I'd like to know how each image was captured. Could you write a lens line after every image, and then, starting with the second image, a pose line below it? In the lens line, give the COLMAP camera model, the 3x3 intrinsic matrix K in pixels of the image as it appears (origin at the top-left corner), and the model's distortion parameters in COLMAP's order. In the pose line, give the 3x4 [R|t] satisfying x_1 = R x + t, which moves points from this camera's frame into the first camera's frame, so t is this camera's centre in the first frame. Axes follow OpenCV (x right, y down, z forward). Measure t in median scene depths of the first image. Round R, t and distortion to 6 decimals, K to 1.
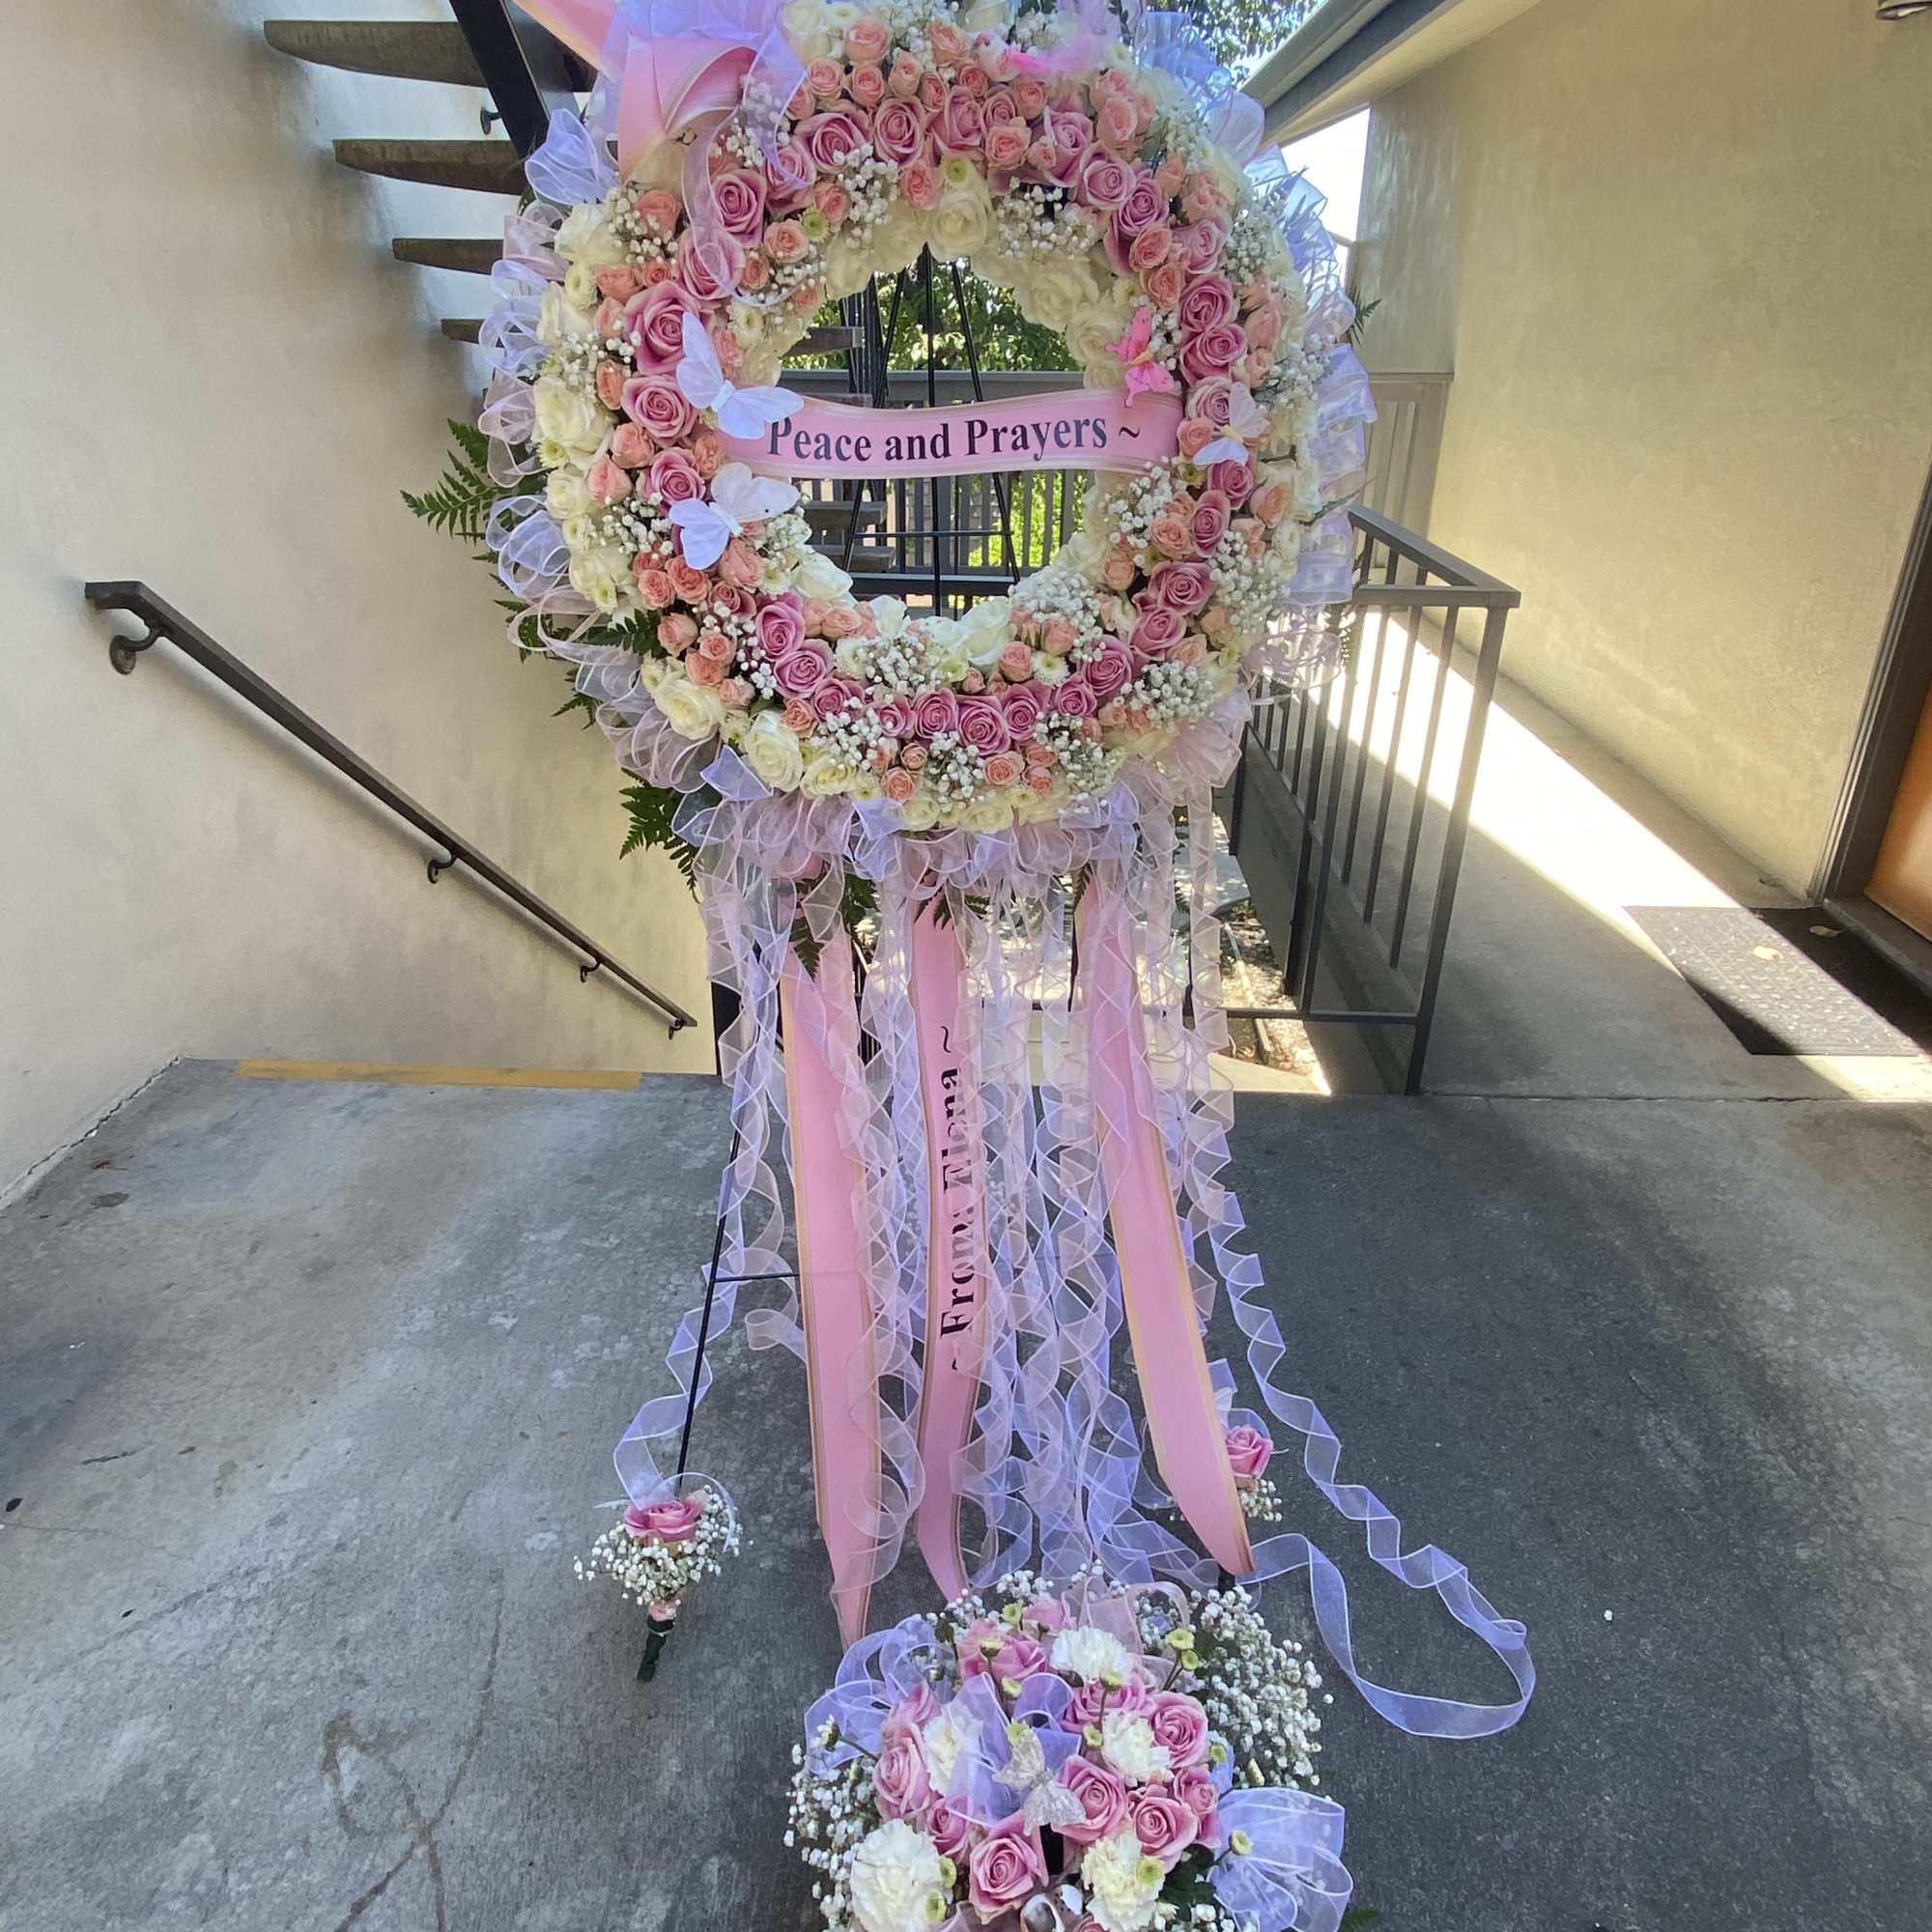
lens RADIAL K [[1370.1, 0, 952.4], [0, 1370.1, 976.0], [0, 0, 1]] dist [0.038516, -0.056306]
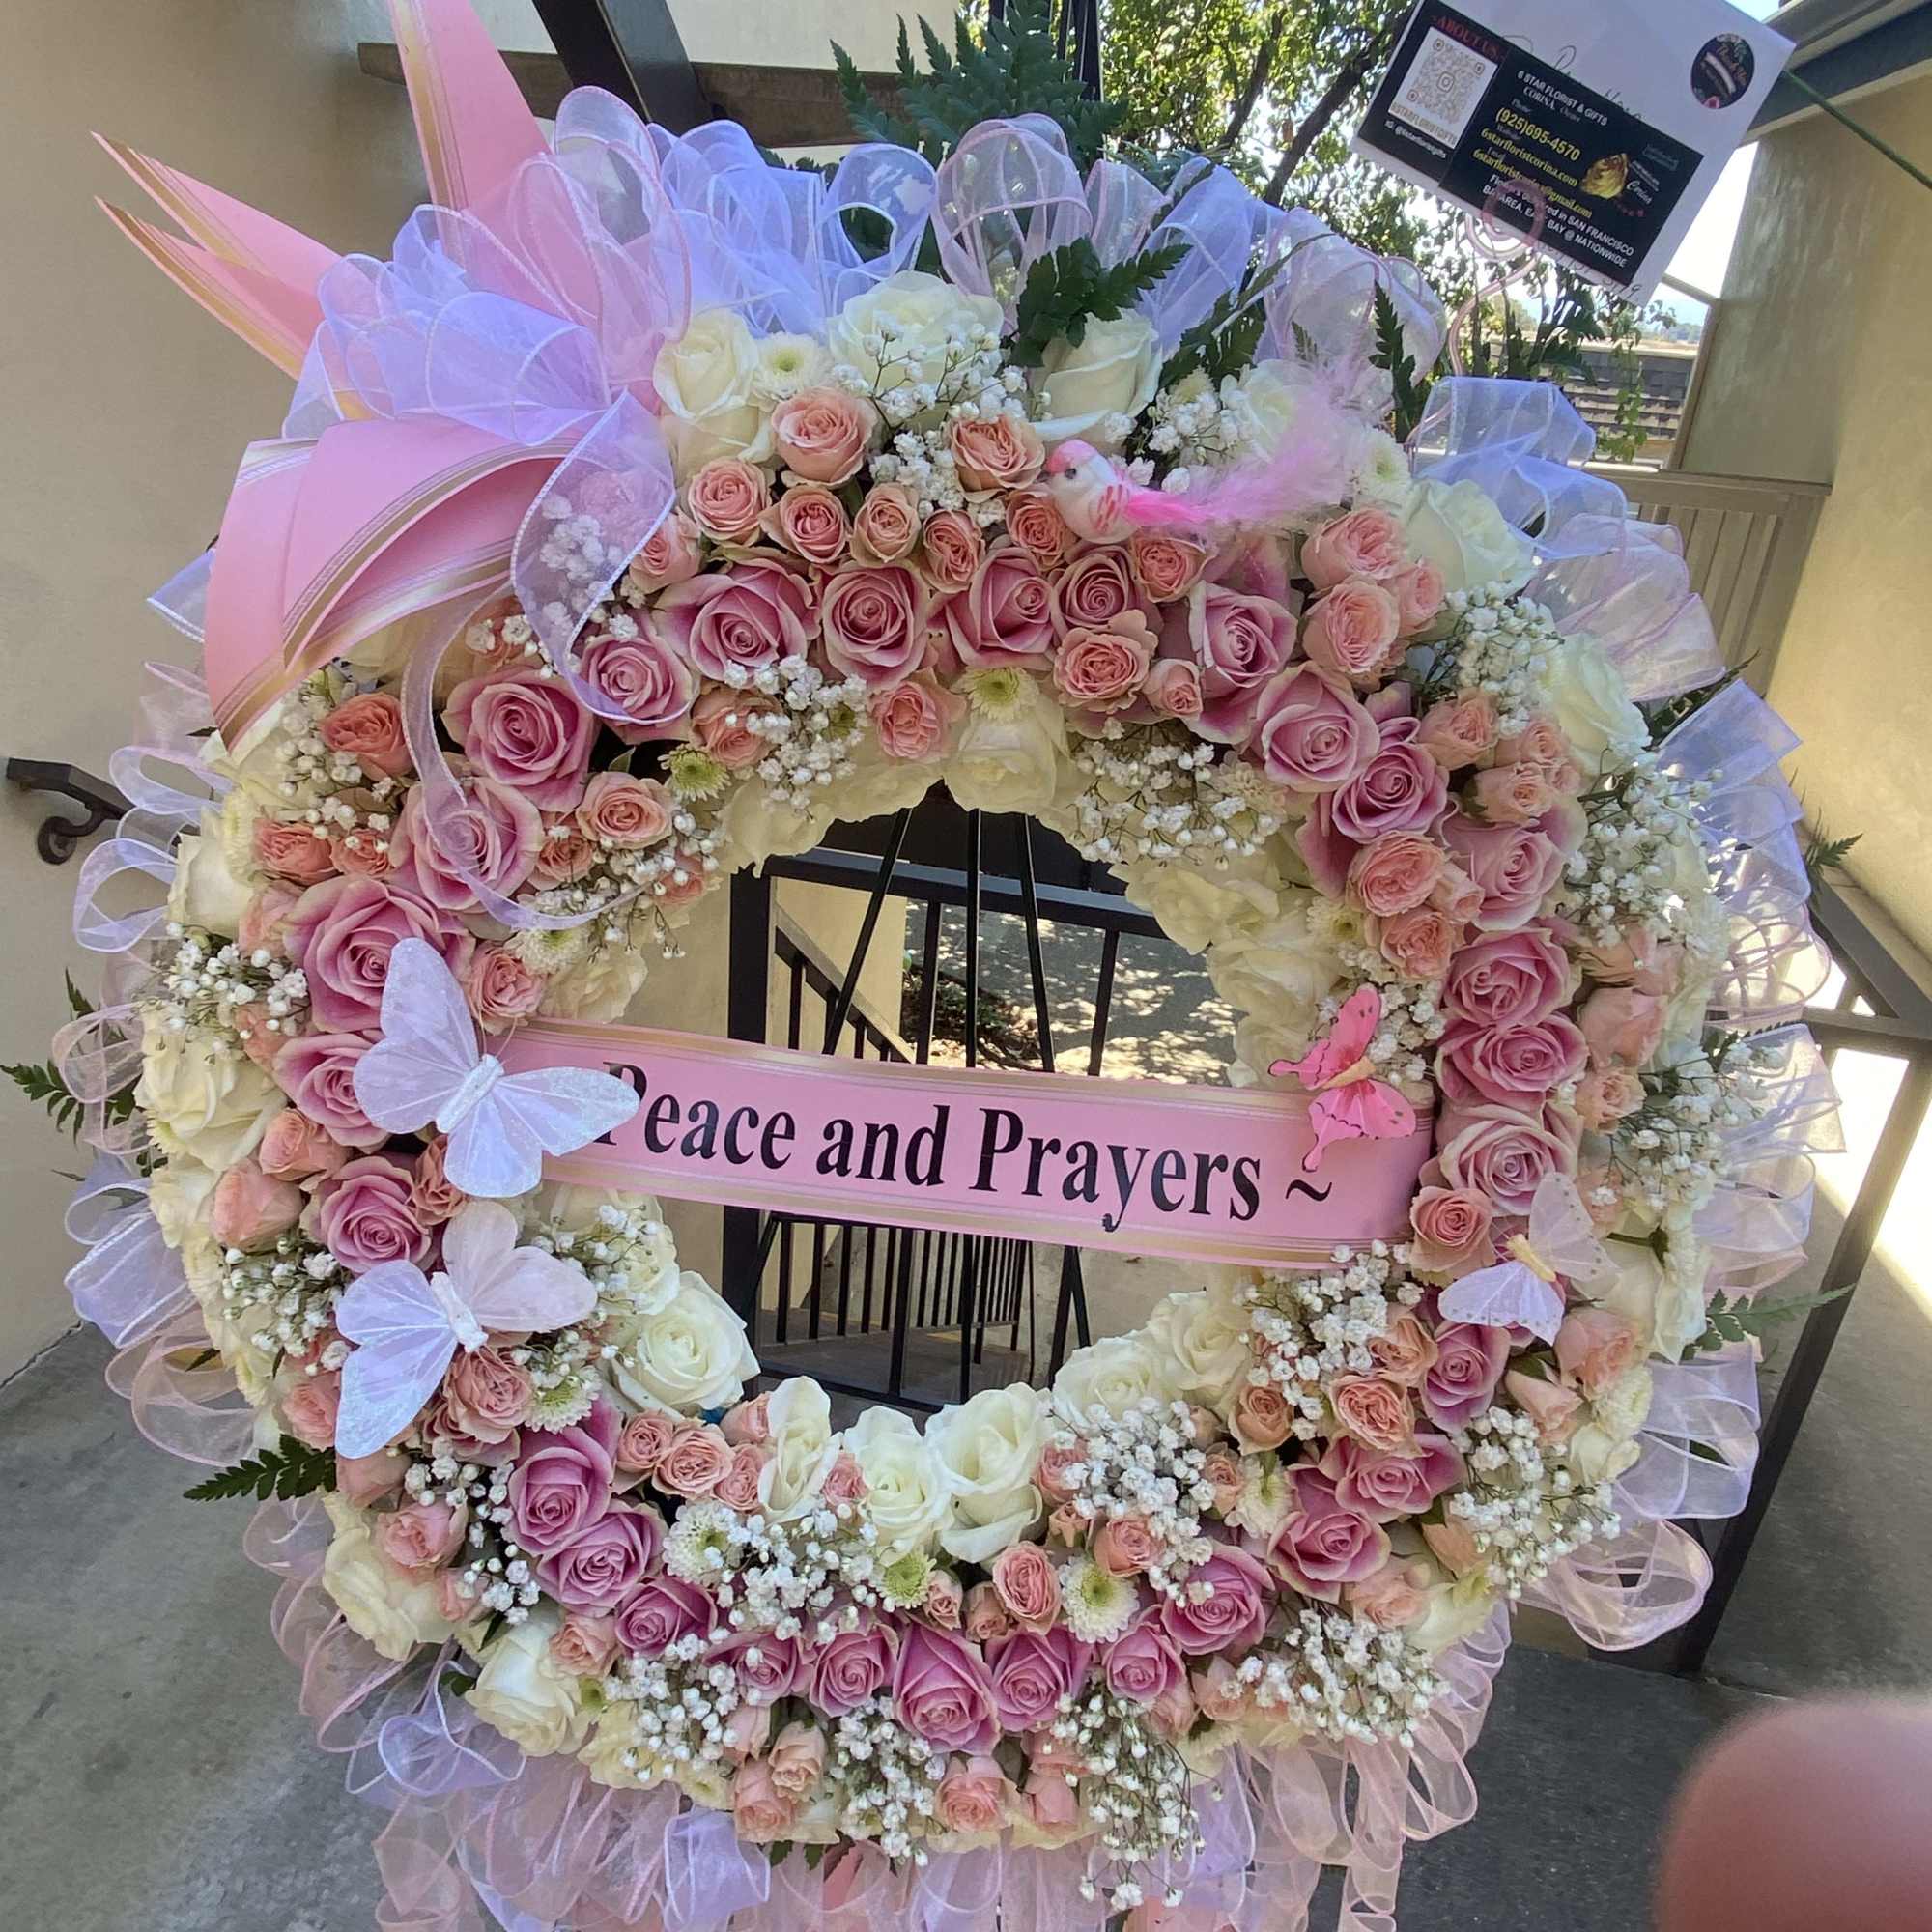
lens RADIAL K [[1426.3, 0, 967.8], [0, 1426.3, 933.5], [0, 0, 1]] dist [0.090001, -0.093645]
pose [[0.982710, 0.126930, -0.134798, 0.067668], [-0.130885, 0.991178, -0.020859, -0.467114], [0.130962, 0.038141, 0.990653, 0.487368]]
